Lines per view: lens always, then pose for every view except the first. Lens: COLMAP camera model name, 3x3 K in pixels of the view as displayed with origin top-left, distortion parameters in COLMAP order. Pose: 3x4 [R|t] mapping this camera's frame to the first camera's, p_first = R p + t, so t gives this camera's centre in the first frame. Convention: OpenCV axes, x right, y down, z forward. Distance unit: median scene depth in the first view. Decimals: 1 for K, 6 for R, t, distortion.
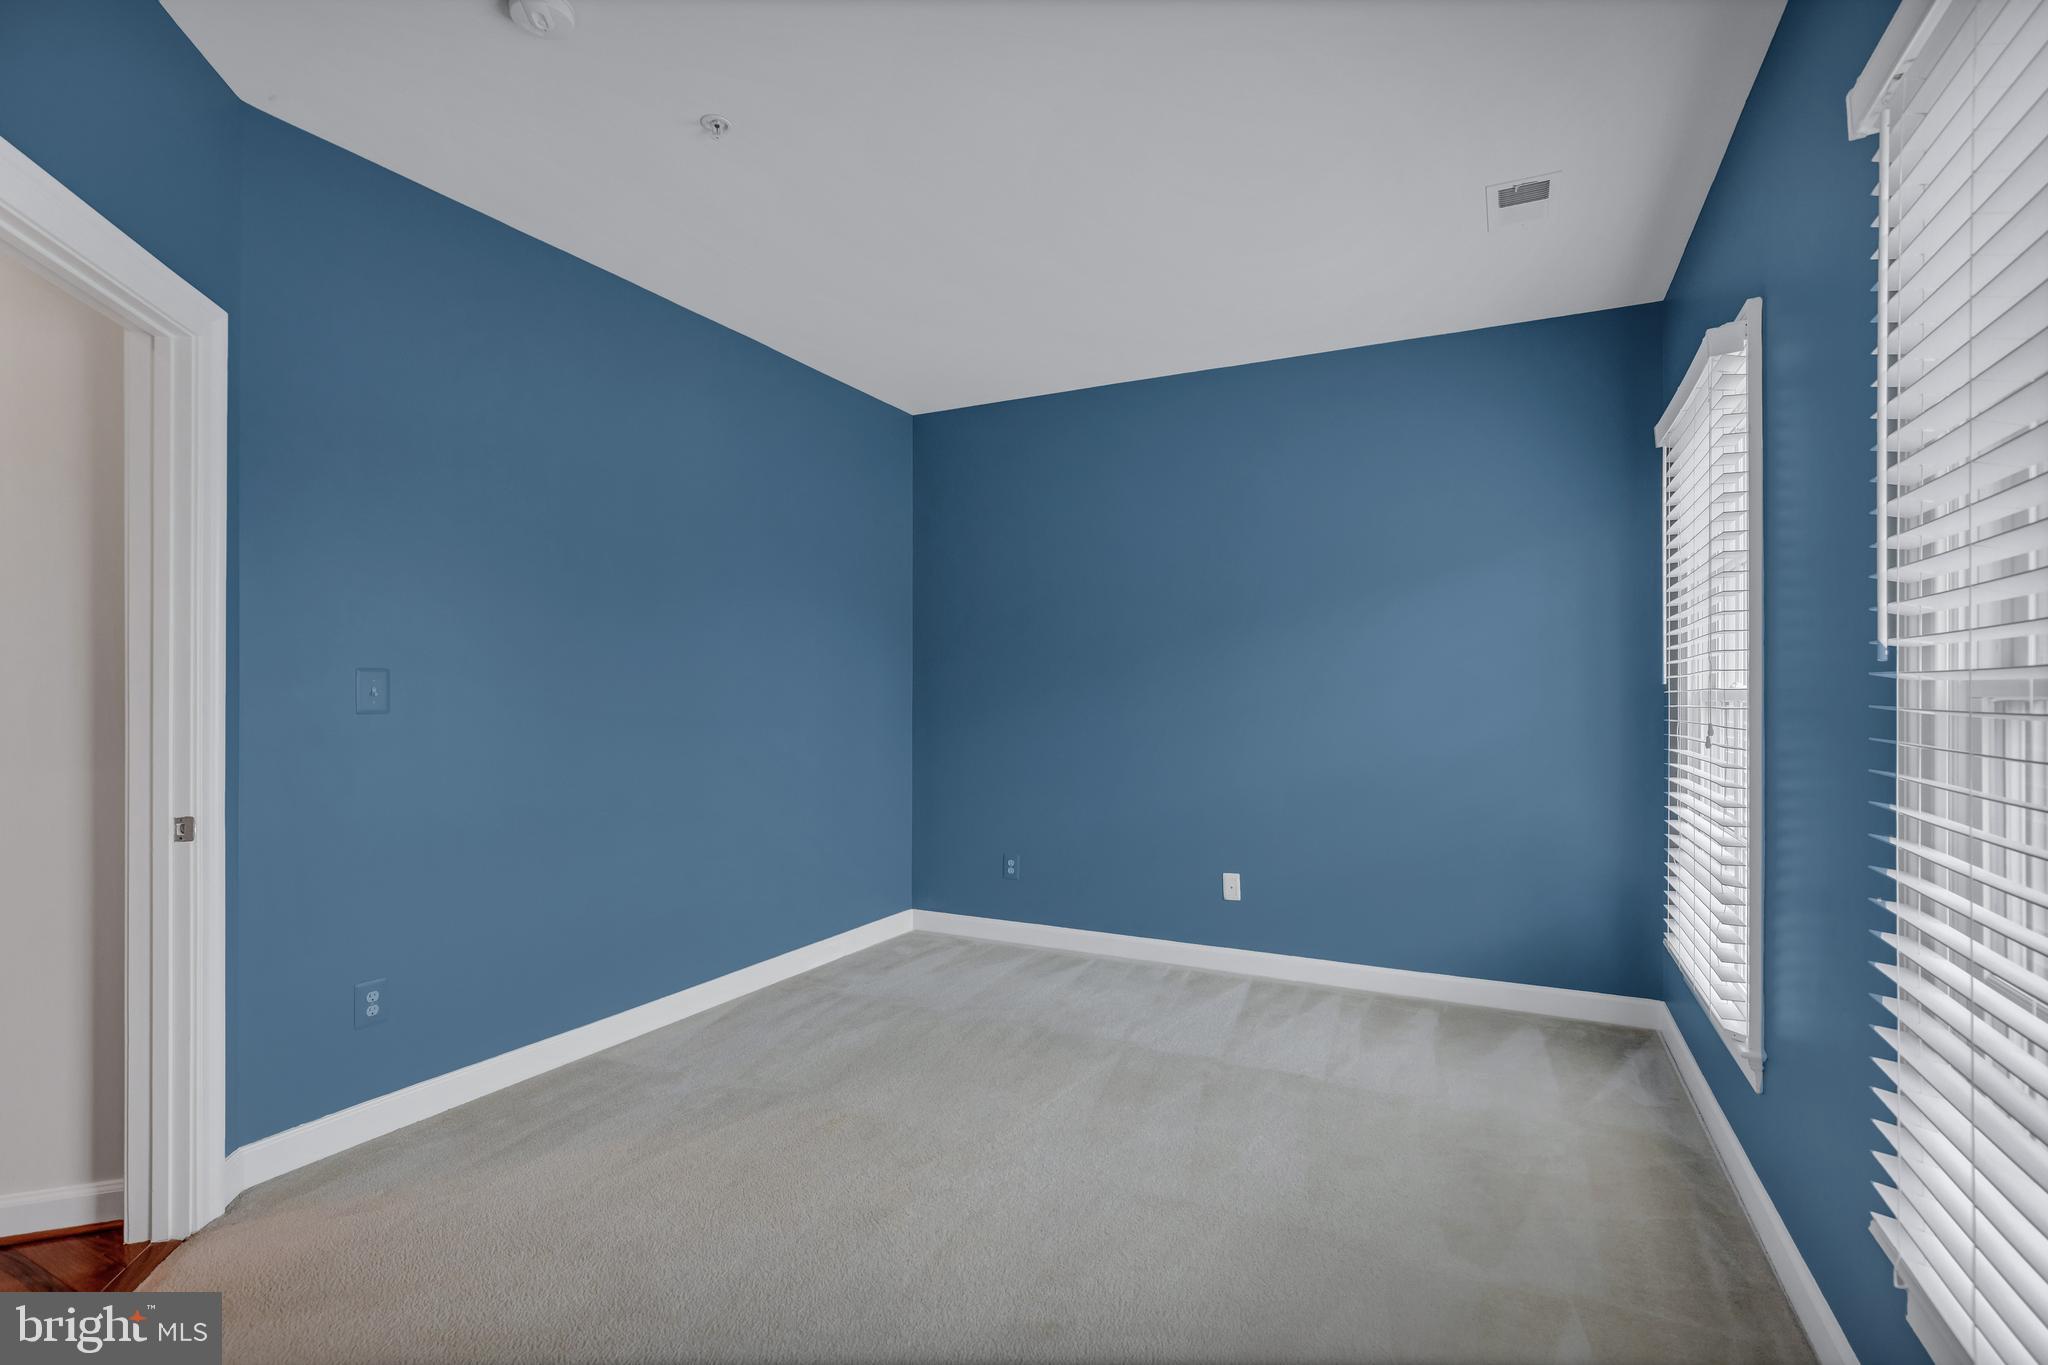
lens RADIAL K [[941.9, 0, 1027.6], [0, 941.9, 687.3], [0, 0, 1]] dist [-0.026518, 0.002579]
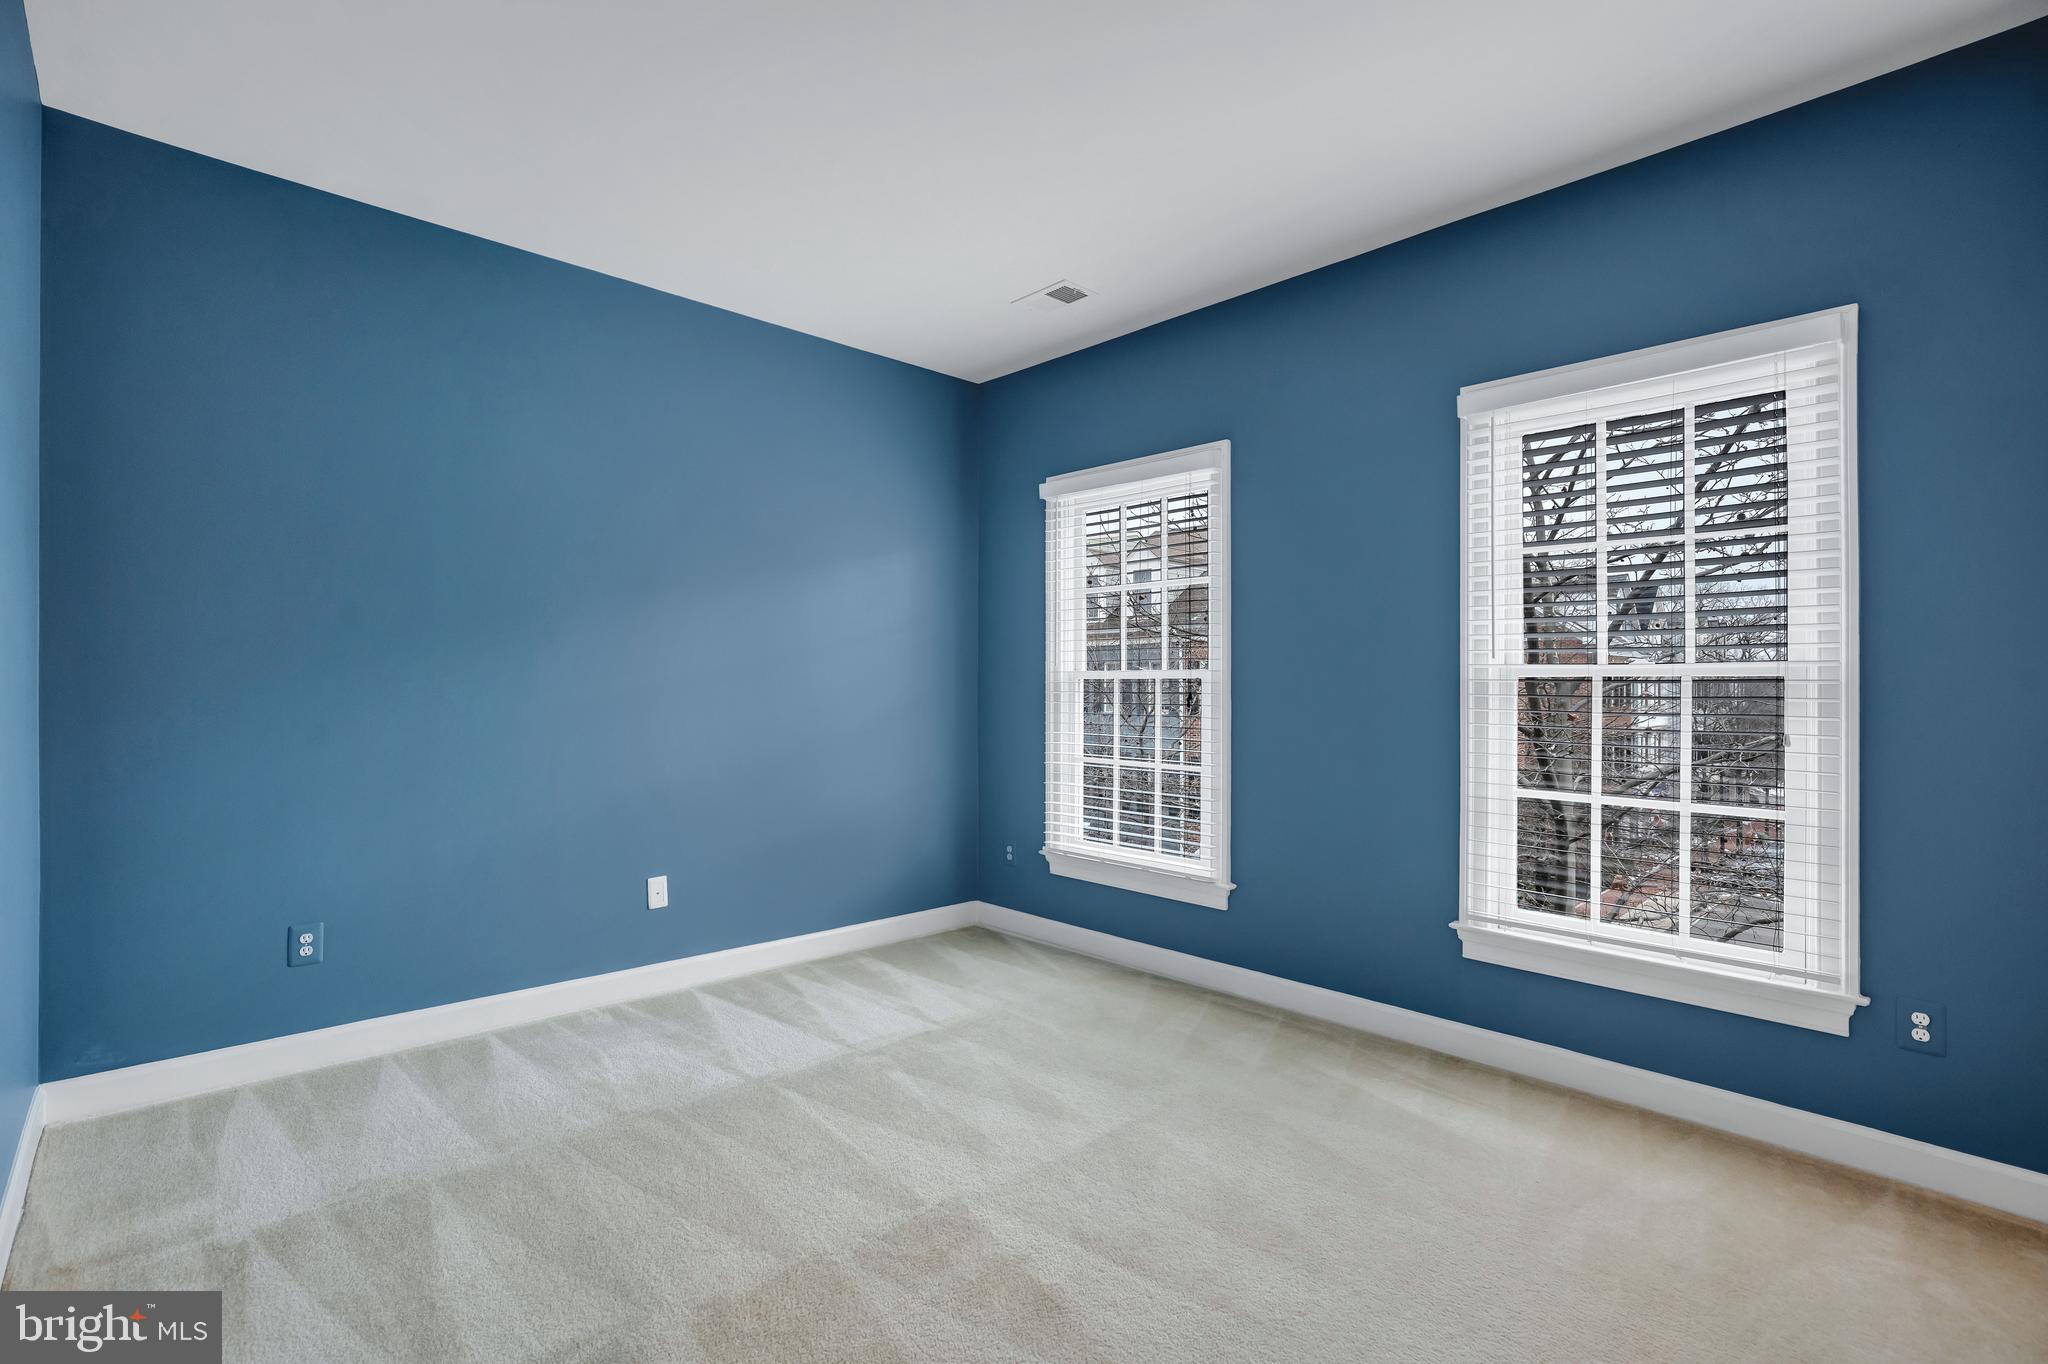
lens RADIAL K [[941.9, 0, 1029.2], [0, 941.9, 680.0], [0, 0, 1]] dist [-0.026518, 0.002579]
pose [[0.349872, 0.001914, 0.936795, -0.525600], [-0.003593, 0.999993, -0.000701, 0.019118], [-0.936790, -0.003121, 0.349877, 0.427623]]
